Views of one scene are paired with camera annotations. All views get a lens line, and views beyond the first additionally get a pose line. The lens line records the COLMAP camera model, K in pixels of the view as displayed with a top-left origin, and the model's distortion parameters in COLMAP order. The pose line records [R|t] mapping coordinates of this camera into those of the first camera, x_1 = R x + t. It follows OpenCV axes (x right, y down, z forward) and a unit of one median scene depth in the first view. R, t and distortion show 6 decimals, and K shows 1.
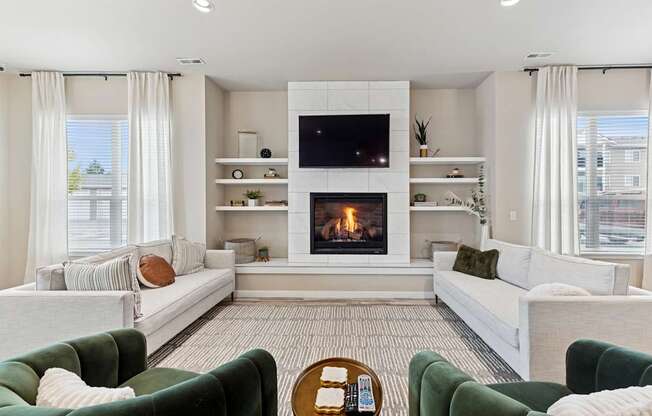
lens RADIAL K [[294.2, 0, 326.0], [0, 294.2, 208.0], [0, 0, 1]] dist [0.000756, 0.000124]
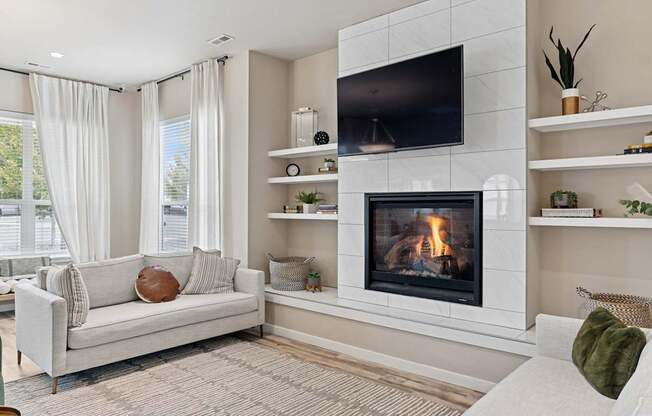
lens RADIAL K [[437.6, 0, 326.0], [0, 437.6, 208.0], [0, 0, 1]] dist [-0.034605, -0.000291]
pose [[0.766124, 0.002618, -0.642688, 0.491616], [-0.006237, 0.999975, -0.003362, -0.016166], [0.642663, 0.006585, 0.766121, 0.215019]]
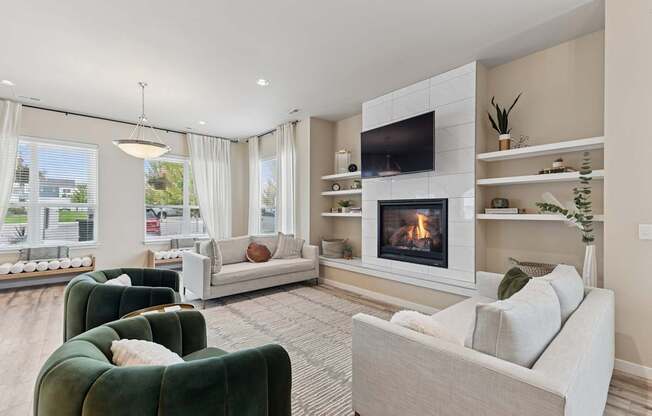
lens RADIAL K [[281.7, 0, 325.8], [0, 281.7, 212.9], [0, 0, 1]] dist [0.000618, 0.000046]
pose [[0.676211, 0.005047, -0.736690, 0.574197], [-0.007775, 0.999970, -0.000286, -0.004869], [0.736667, 0.005921, 0.676230, 0.163472]]
